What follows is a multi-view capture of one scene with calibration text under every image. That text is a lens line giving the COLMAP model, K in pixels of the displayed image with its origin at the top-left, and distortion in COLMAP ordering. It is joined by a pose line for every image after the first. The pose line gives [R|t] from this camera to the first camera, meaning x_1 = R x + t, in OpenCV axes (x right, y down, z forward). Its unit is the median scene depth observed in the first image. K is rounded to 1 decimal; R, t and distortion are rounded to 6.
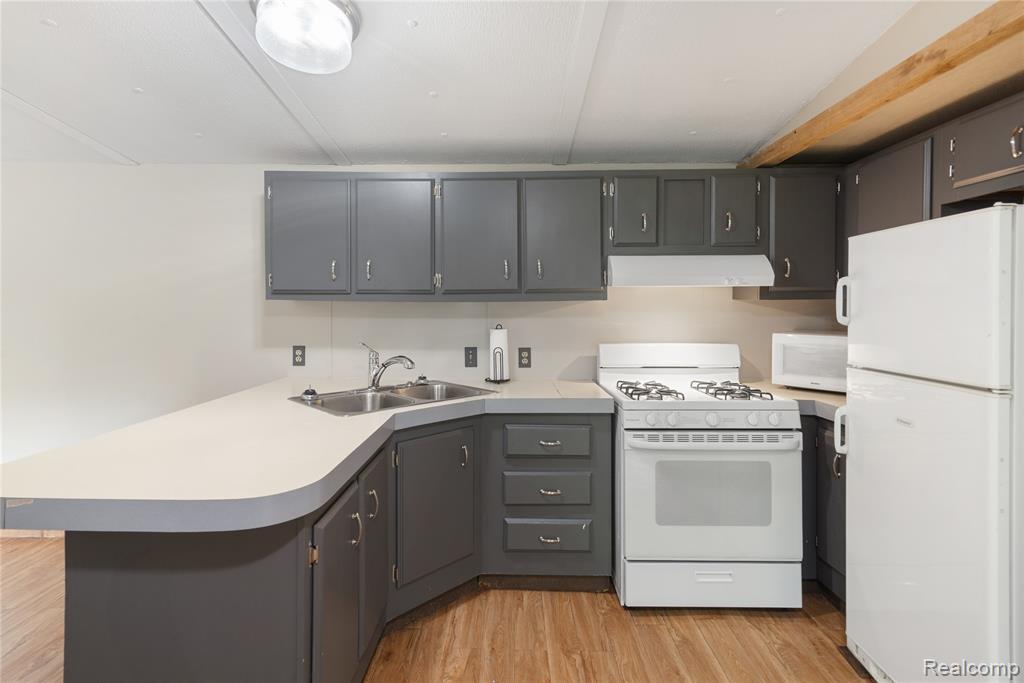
lens RADIAL K [[503.7, 0, 509.8], [0, 503.7, 318.2], [0, 0, 1]] dist [0.014330, 0.000920]
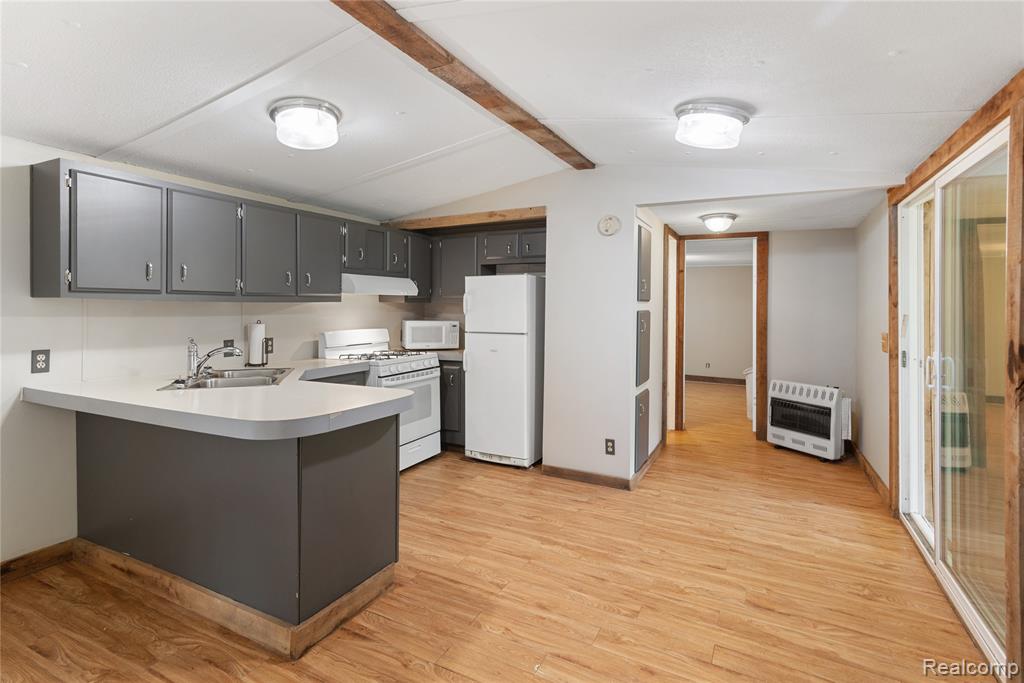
lens RADIAL K [[503.7, 0, 503.9], [0, 503.7, 313.9], [0, 0, 1]] dist [0.014330, 0.000920]
pose [[0.453100, -0.010590, 0.891397, -0.957148], [0.020594, 0.999787, 0.001410, 0.008348], [-0.891222, 0.017718, 0.453222, -0.138021]]
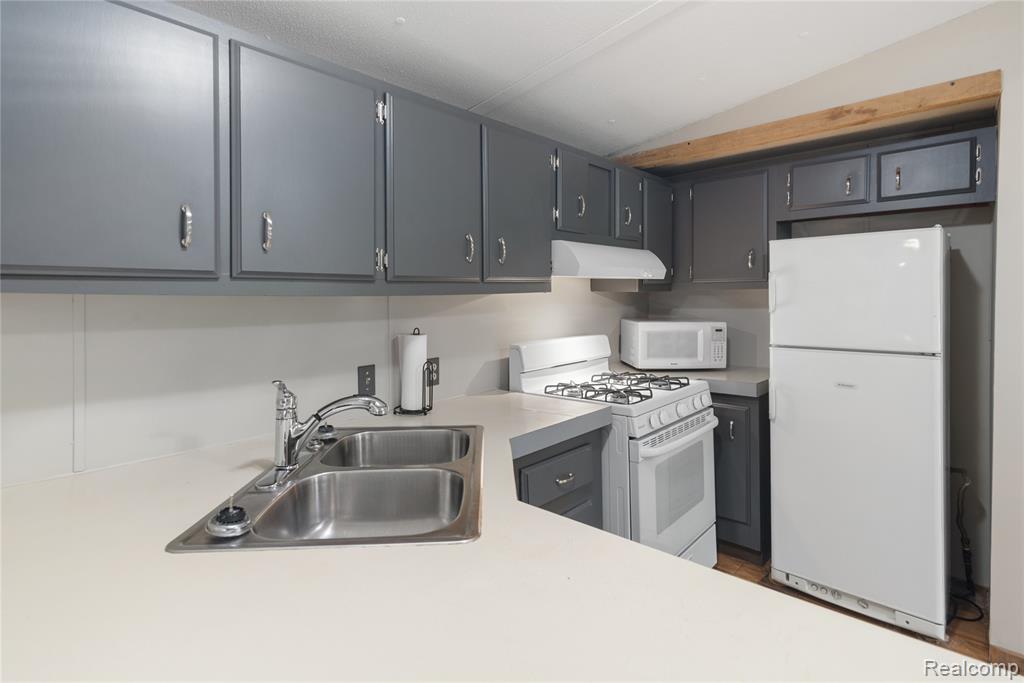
lens RADIAL K [[503.7, 0, 503.2], [0, 503.7, 301.8], [0, 0, 1]] dist [0.014330, 0.000920]
pose [[0.671662, -0.015653, 0.740693, -0.492497], [0.027668, 0.999609, -0.003965, -0.018671], [-0.740341, 0.023156, 0.671832, 0.492465]]
